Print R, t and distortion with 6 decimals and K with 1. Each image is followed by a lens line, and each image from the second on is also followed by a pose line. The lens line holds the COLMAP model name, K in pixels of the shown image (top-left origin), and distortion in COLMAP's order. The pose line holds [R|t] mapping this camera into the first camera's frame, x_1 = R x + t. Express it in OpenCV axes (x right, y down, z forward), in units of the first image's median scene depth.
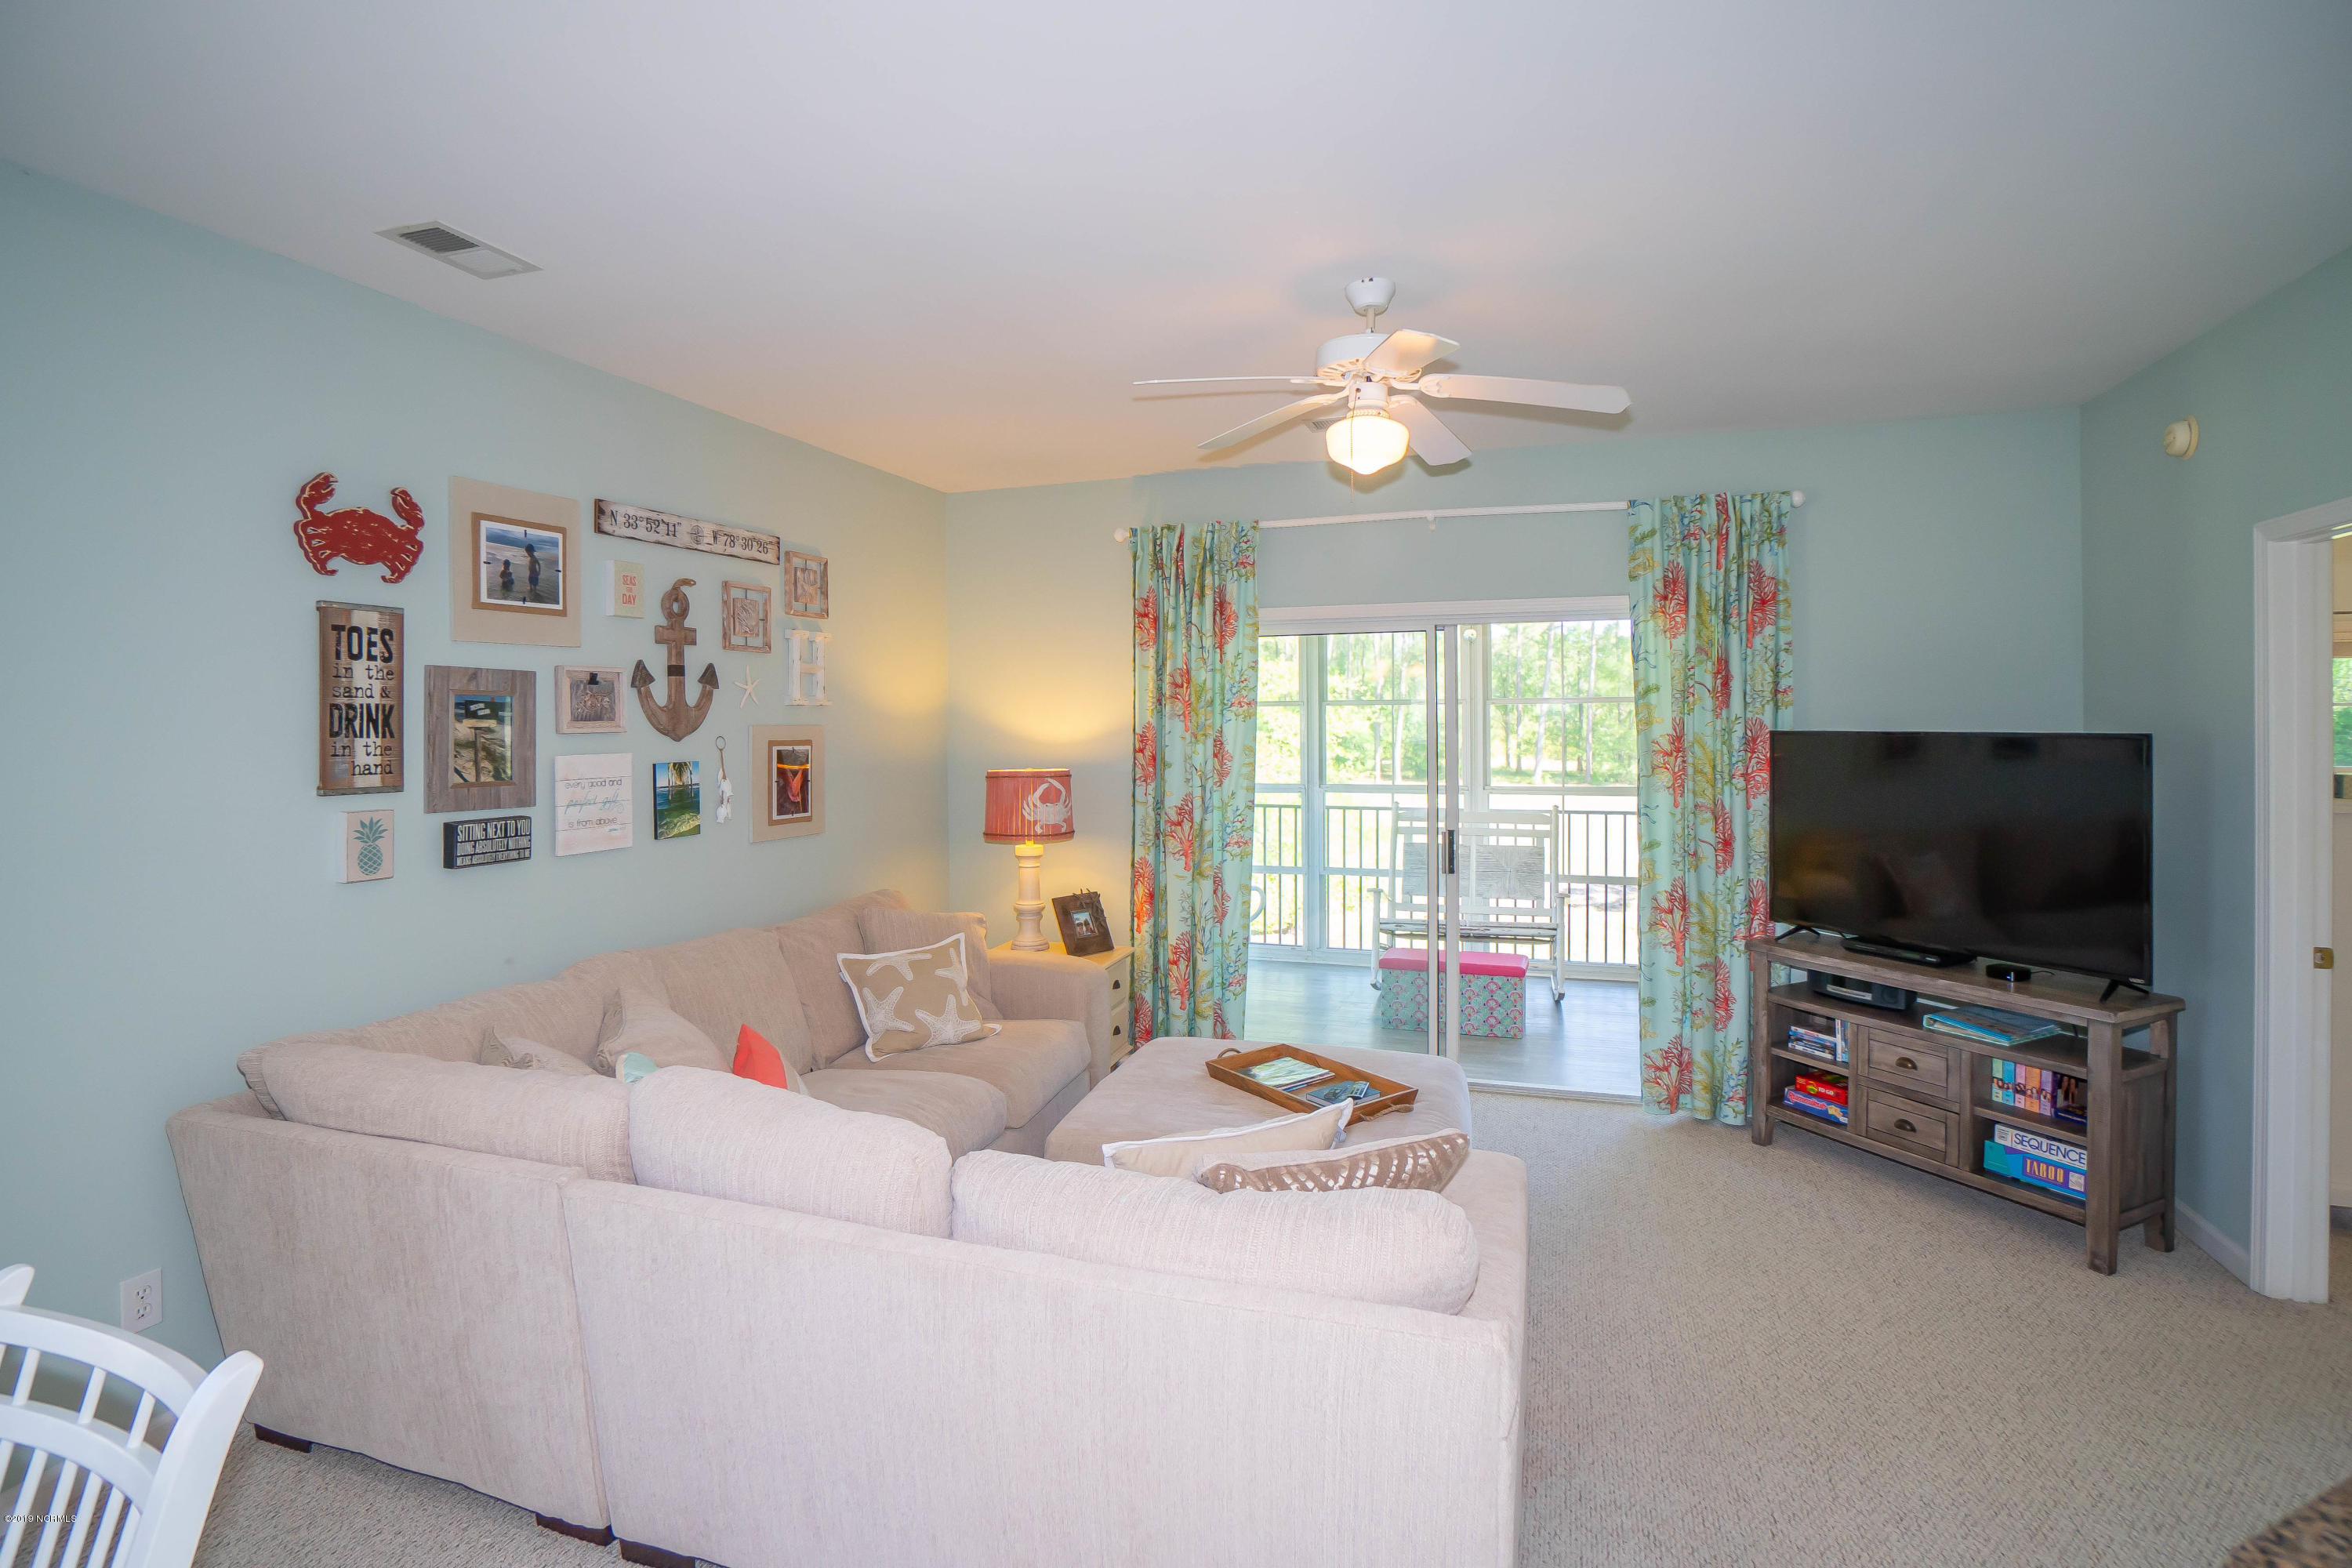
lens RADIAL K [[1183.4, 0, 1152.9], [0, 1183.4, 713.6], [0, 0, 1]] dist [-0.056495, 0.021096]
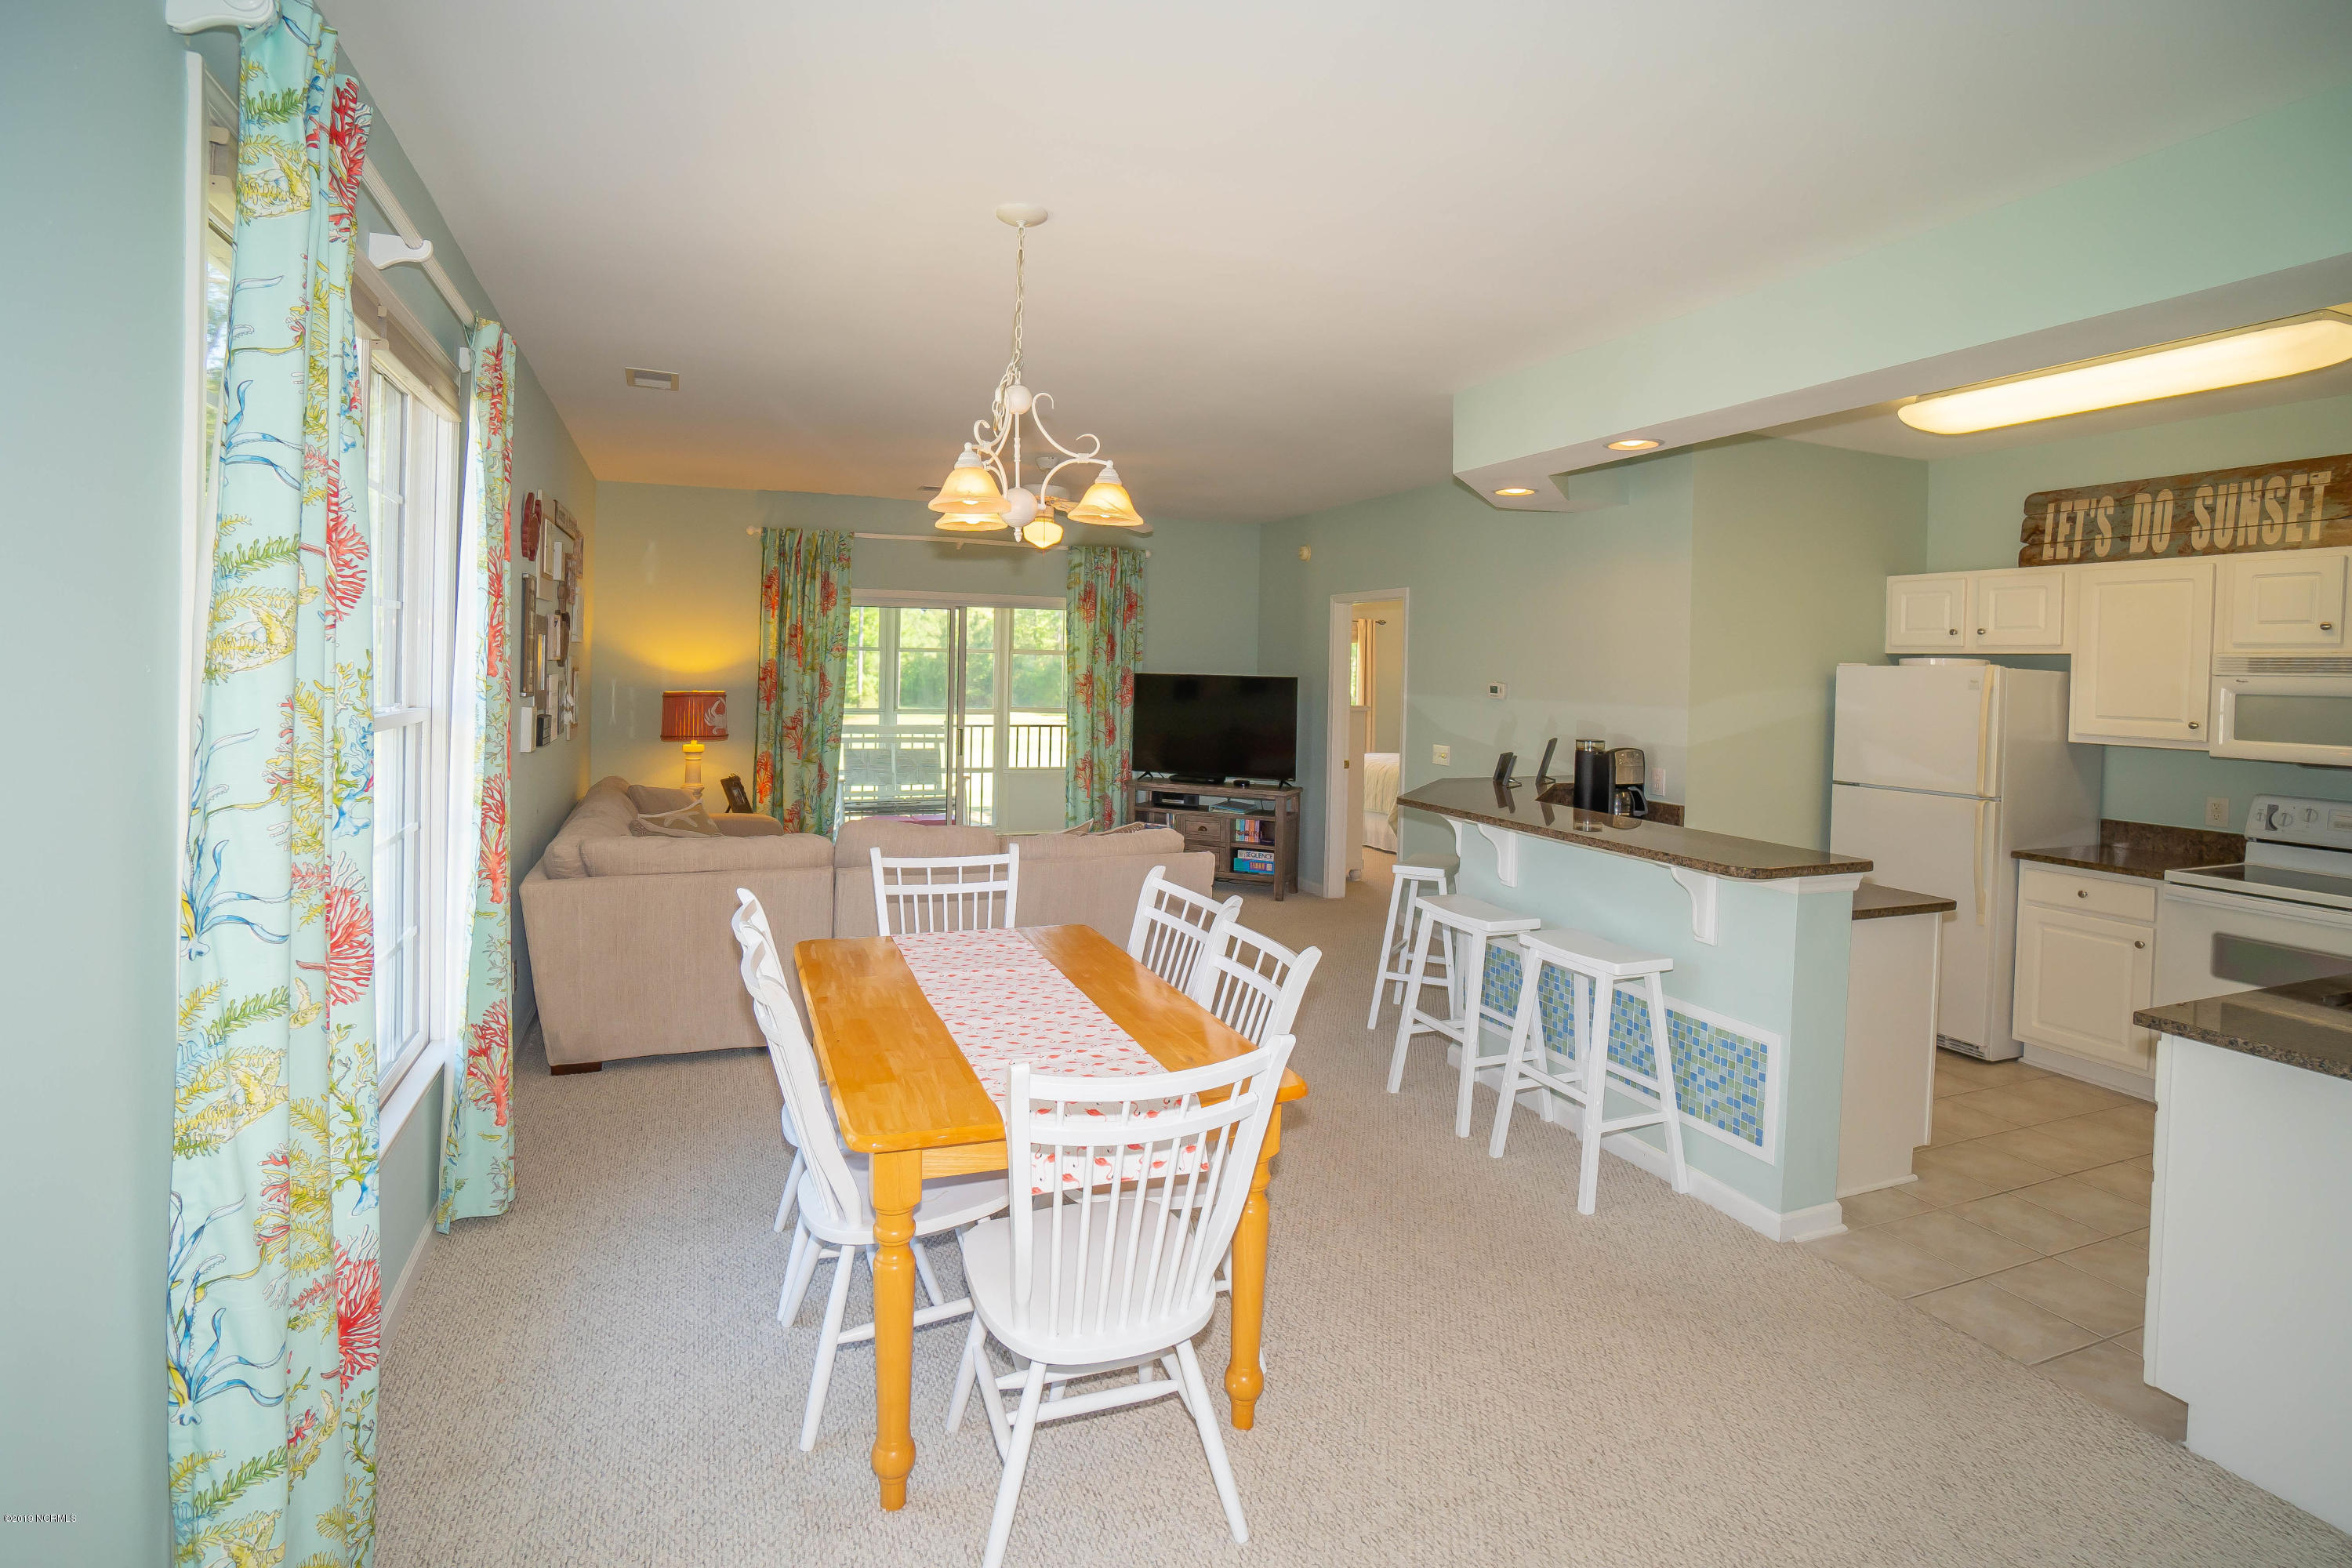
lens RADIAL K [[1183.4, 0, 1150.0], [0, 1183.4, 665.9], [0, 0, 1]] dist [-0.056495, 0.021096]
pose [[0.760327, 0.022511, 0.649150, -0.721198], [-0.027078, 0.999629, -0.002950, 0.008062], [-0.648976, -0.015335, 0.760655, -0.506869]]
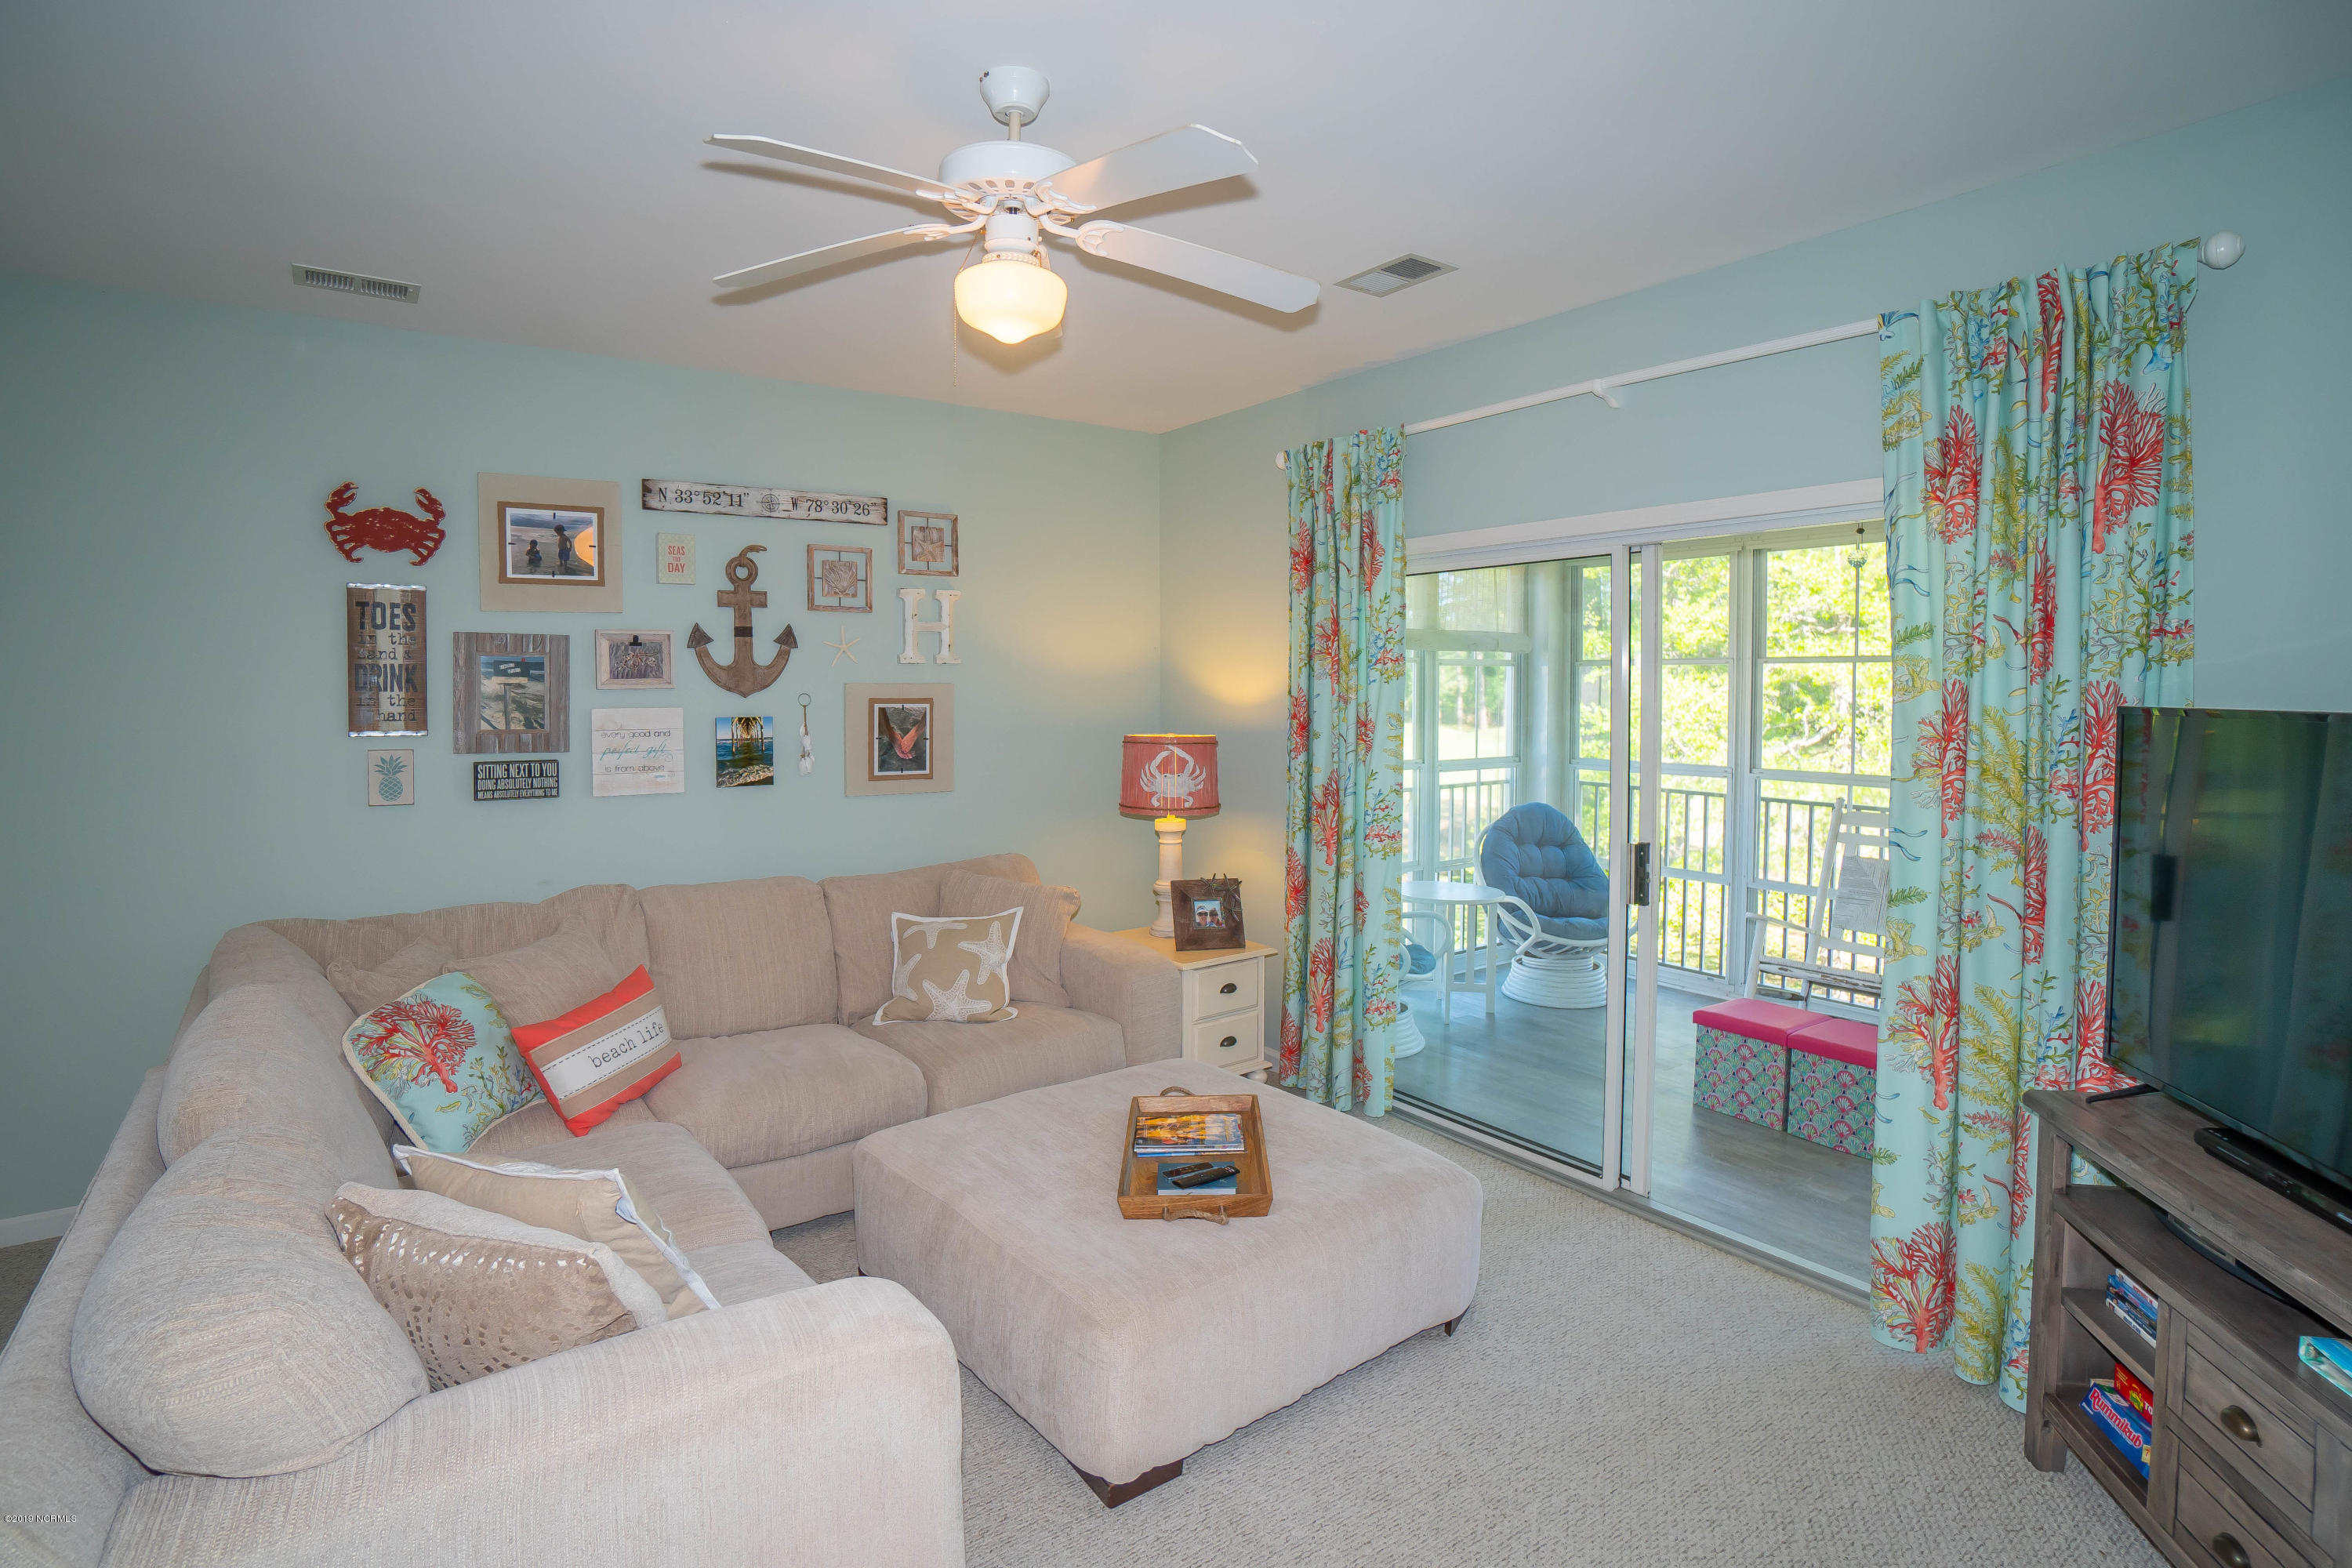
lens RADIAL K [[1183.4, 0, 1126.3], [0, 1183.4, 712.6], [0, 0, 1]] dist [-0.056495, 0.021096]
pose [[0.804913, 0.020721, -0.593031, 0.472831], [-0.000836, 0.999429, 0.033786, 0.000461], [0.593393, -0.026699, 0.804470, 0.312823]]
